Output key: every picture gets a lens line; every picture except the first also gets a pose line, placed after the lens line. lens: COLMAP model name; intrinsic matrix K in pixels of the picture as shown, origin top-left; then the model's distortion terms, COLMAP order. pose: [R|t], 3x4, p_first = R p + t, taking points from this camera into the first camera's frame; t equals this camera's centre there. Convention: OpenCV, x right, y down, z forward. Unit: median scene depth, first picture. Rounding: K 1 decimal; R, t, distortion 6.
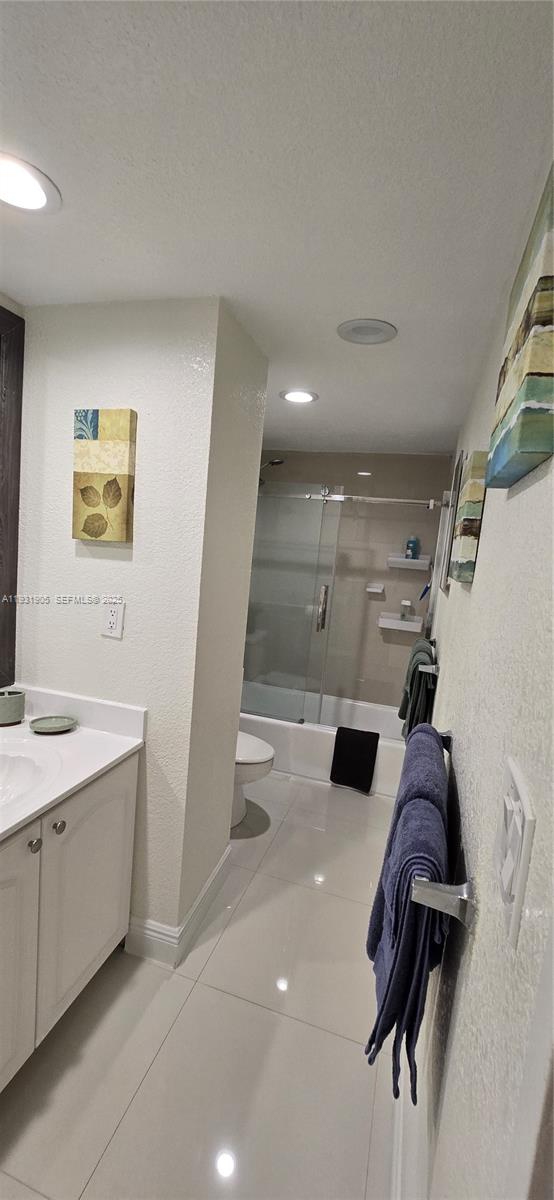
lens RADIAL K [[481.6, 0, 270.6], [0, 481.6, 607.9], [0, 0, 1]] dist [-0.001373, -0.000071]
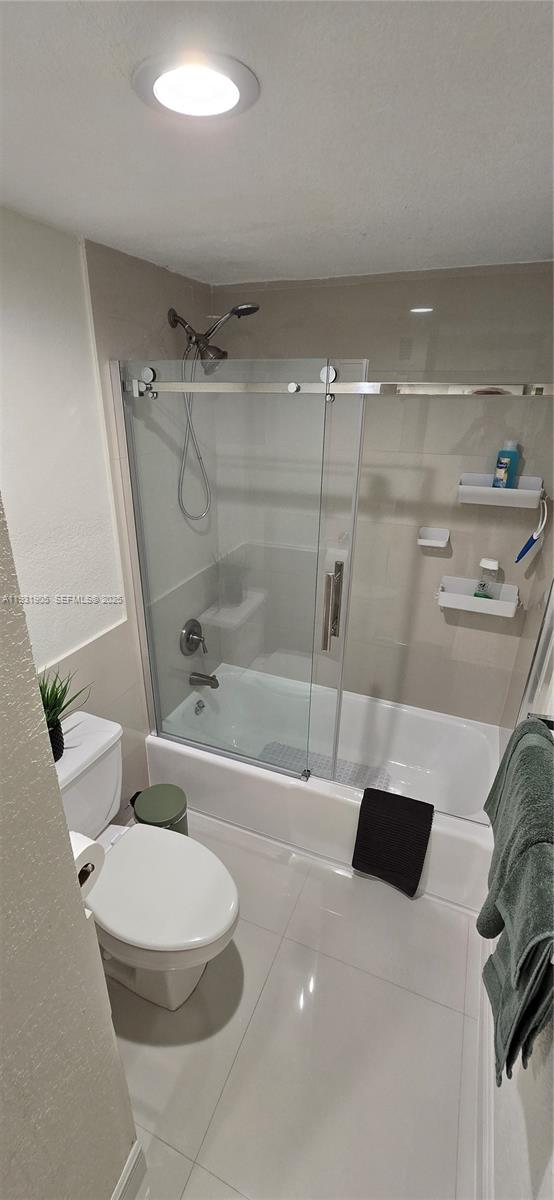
lens RADIAL K [[489.1, 0, 272.9], [0, 489.1, 597.3], [0, 0, 1]] dist [-0.001251, -0.000078]
pose [[0.994010, -0.031756, -0.104574, 0.087315], [0.056997, 0.967054, 0.248107, -0.130966], [0.093250, -0.252581, 0.963072, 0.413493]]
